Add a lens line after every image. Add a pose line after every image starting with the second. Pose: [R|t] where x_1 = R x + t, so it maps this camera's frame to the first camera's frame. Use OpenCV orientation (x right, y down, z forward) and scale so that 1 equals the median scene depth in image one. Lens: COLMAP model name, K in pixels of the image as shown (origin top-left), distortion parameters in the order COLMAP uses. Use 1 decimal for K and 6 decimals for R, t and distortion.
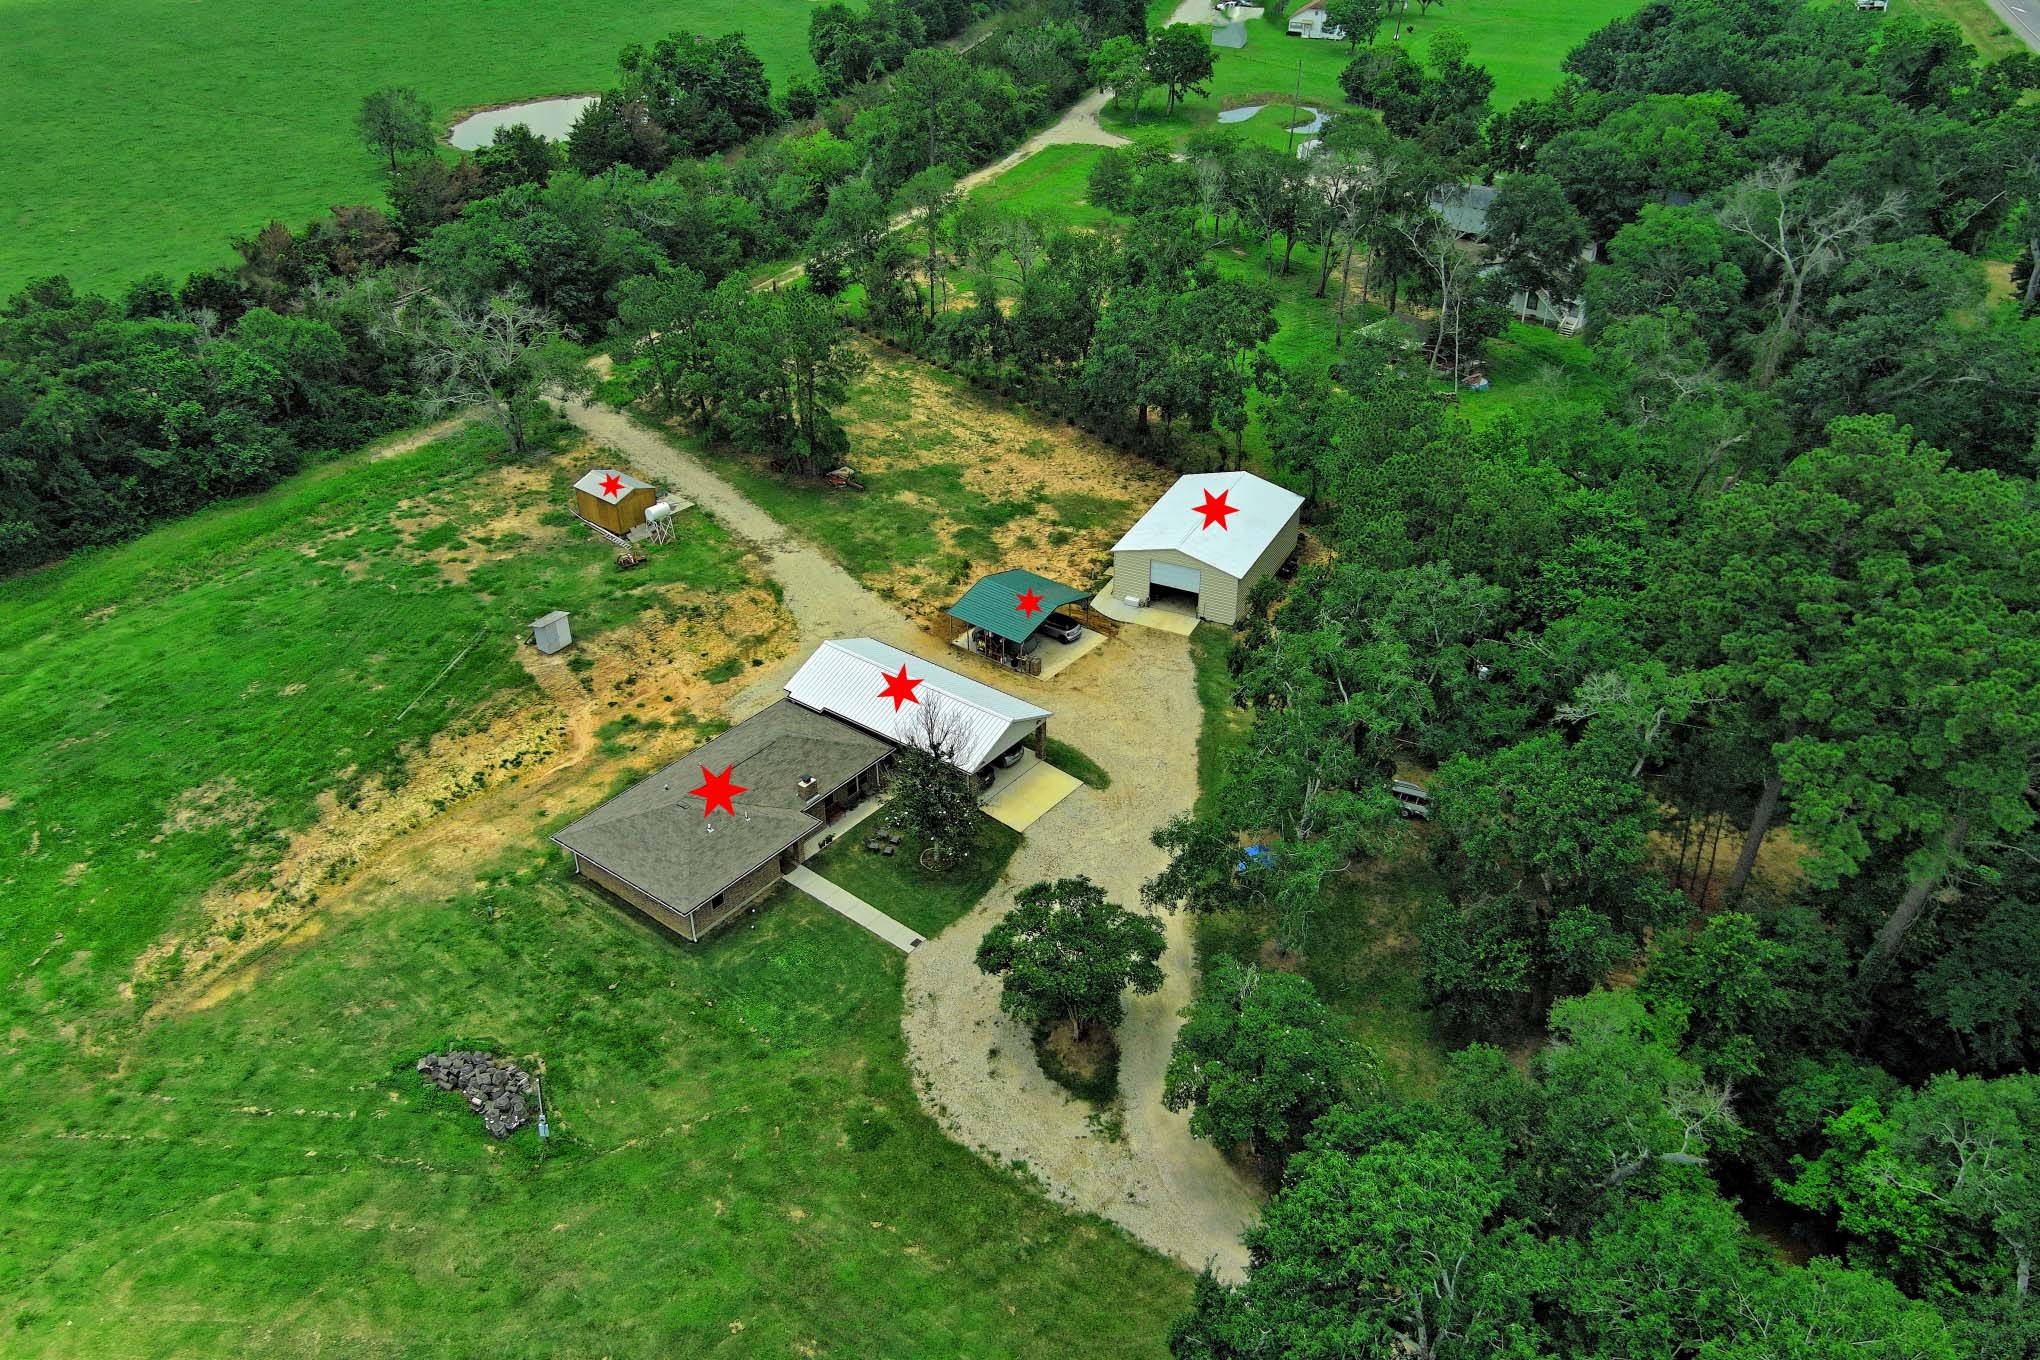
lens RADIAL K [[1579.8, 0, 1020.0], [0, 1579.8, 680.0], [0, 0, 1]] dist [0.035633, -0.065134]
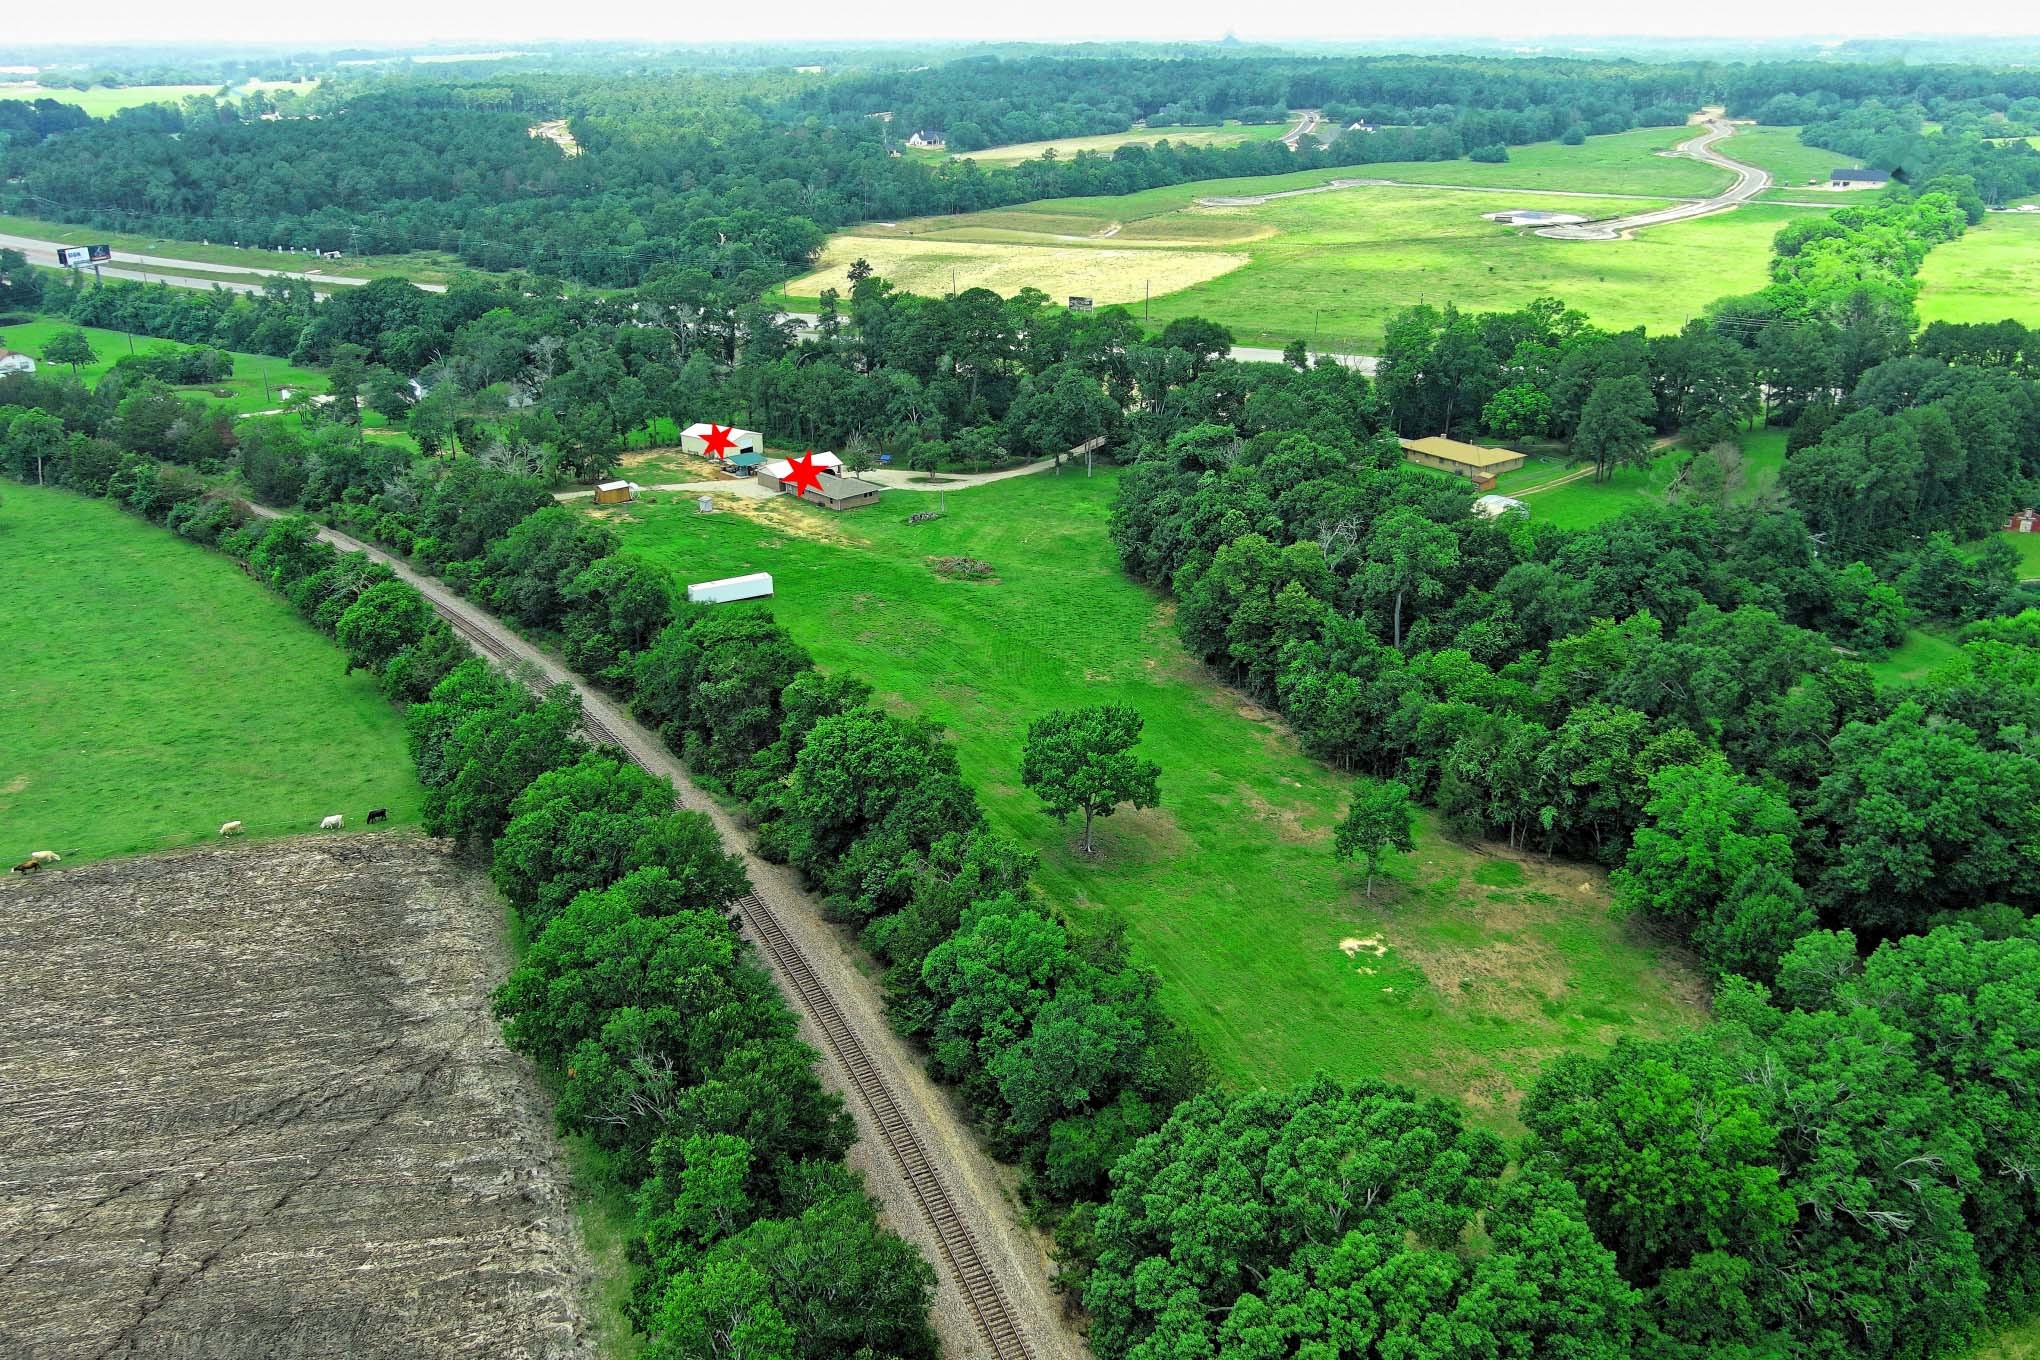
lens RADIAL K [[1571.0, 0, 1020.0], [0, 1571.0, 680.0], [0, 0, 1]] dist [0.018791, -0.014828]
pose [[0.159289, -0.373424, 0.913883, -2.871845], [0.526269, 0.815325, 0.241424, -0.155827], [-0.835265, 0.442492, 0.326394, -0.191974]]
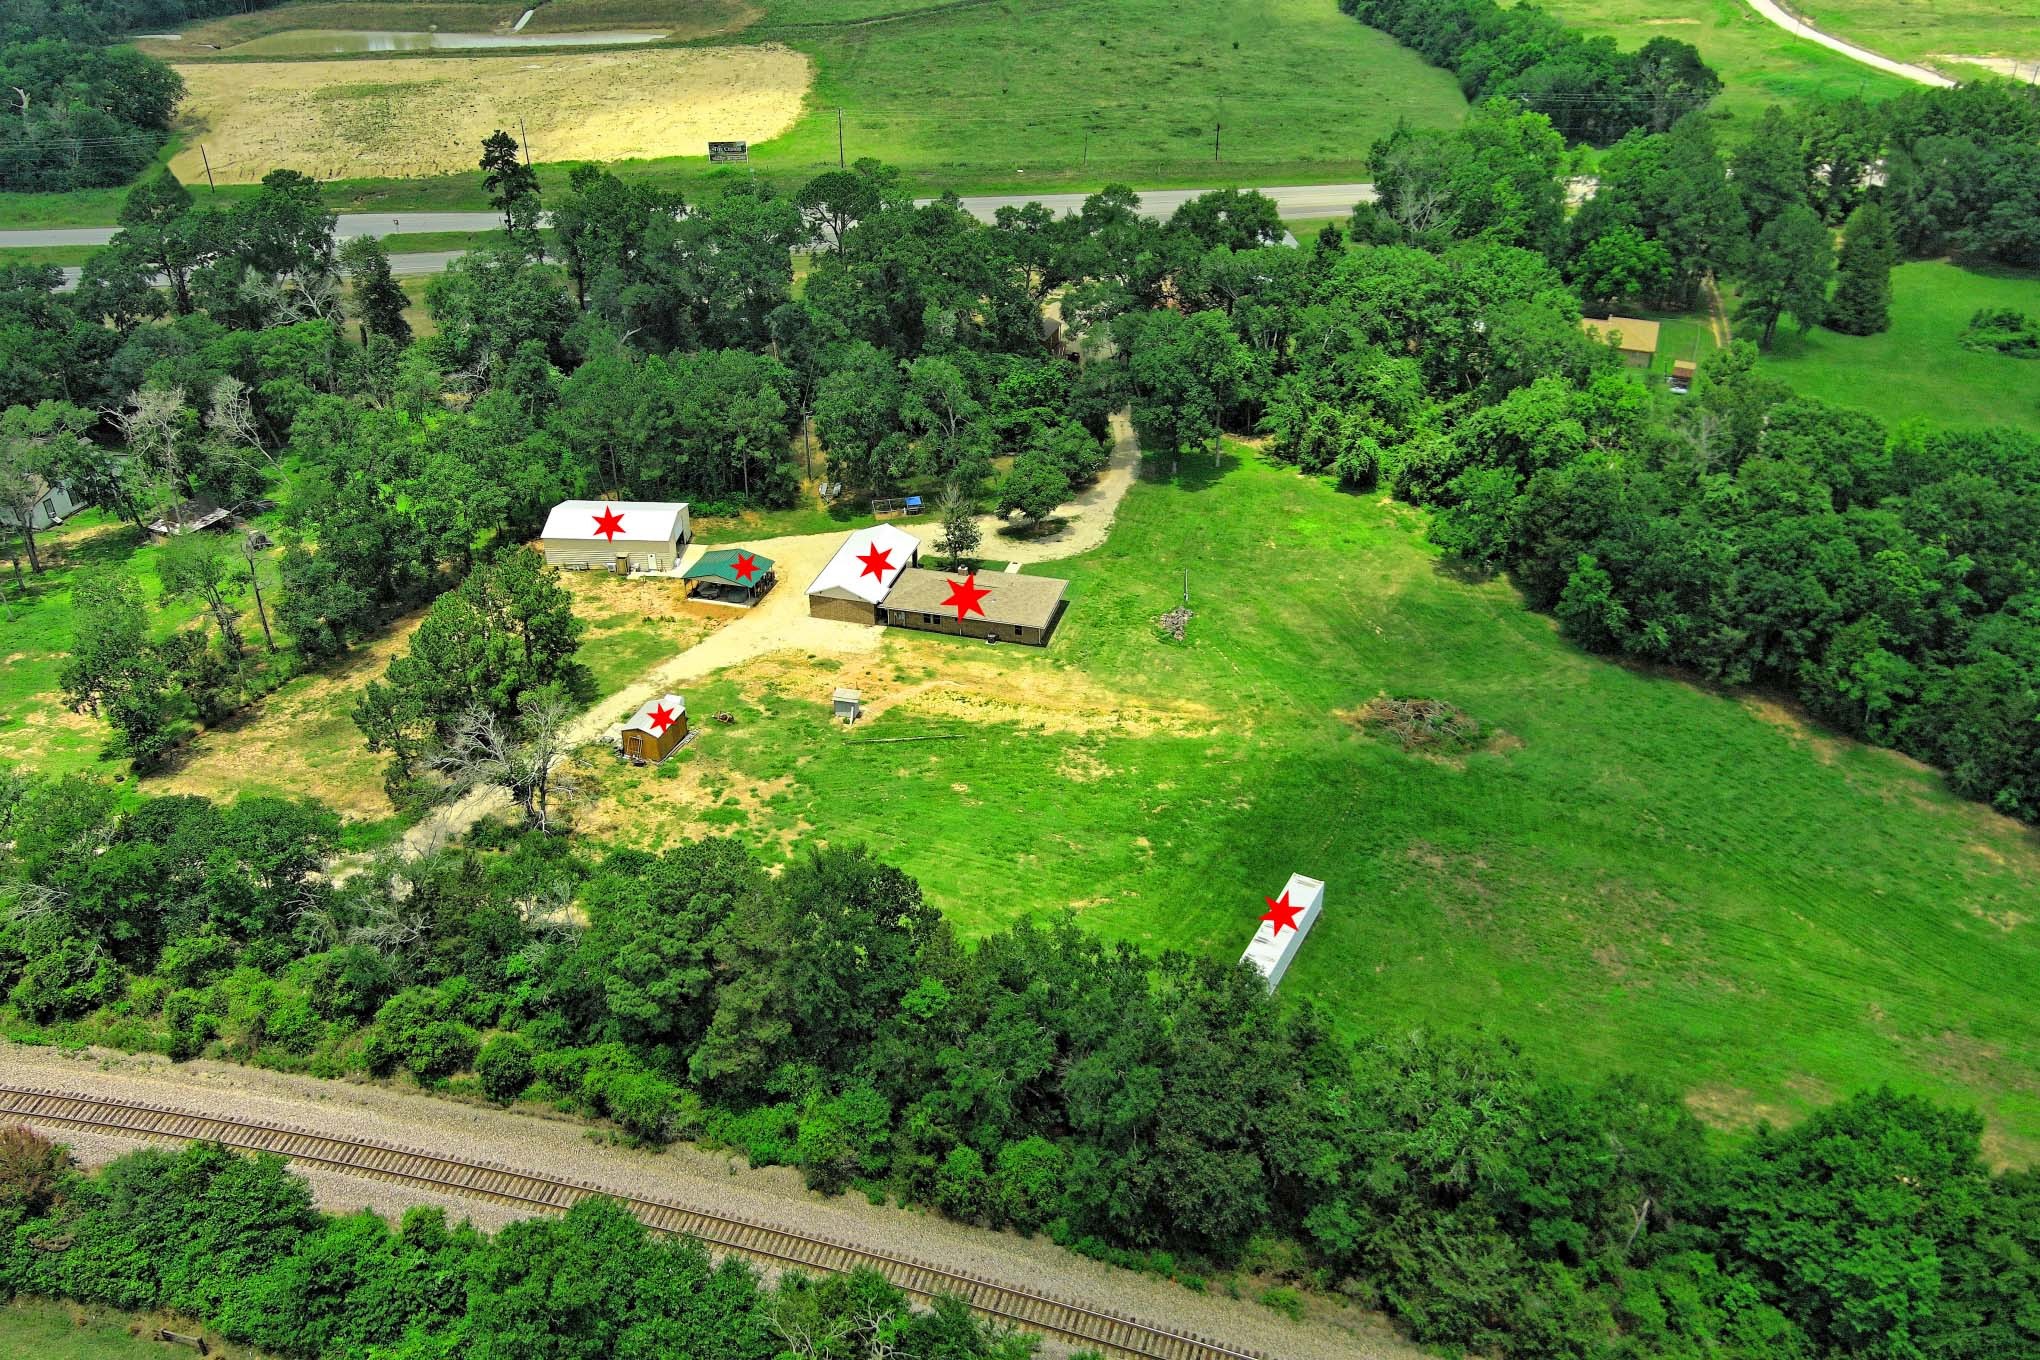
lens RADIAL K [[1579.8, 0, 1020.0], [0, 1579.8, 680.0], [0, 0, 1]] dist [0.035633, -0.065134]
pose [[-0.392619, -0.469932, 0.790578, -1.511206], [0.487239, 0.622779, 0.612164, -0.859494], [-0.780031, 0.625548, -0.015545, 0.924573]]
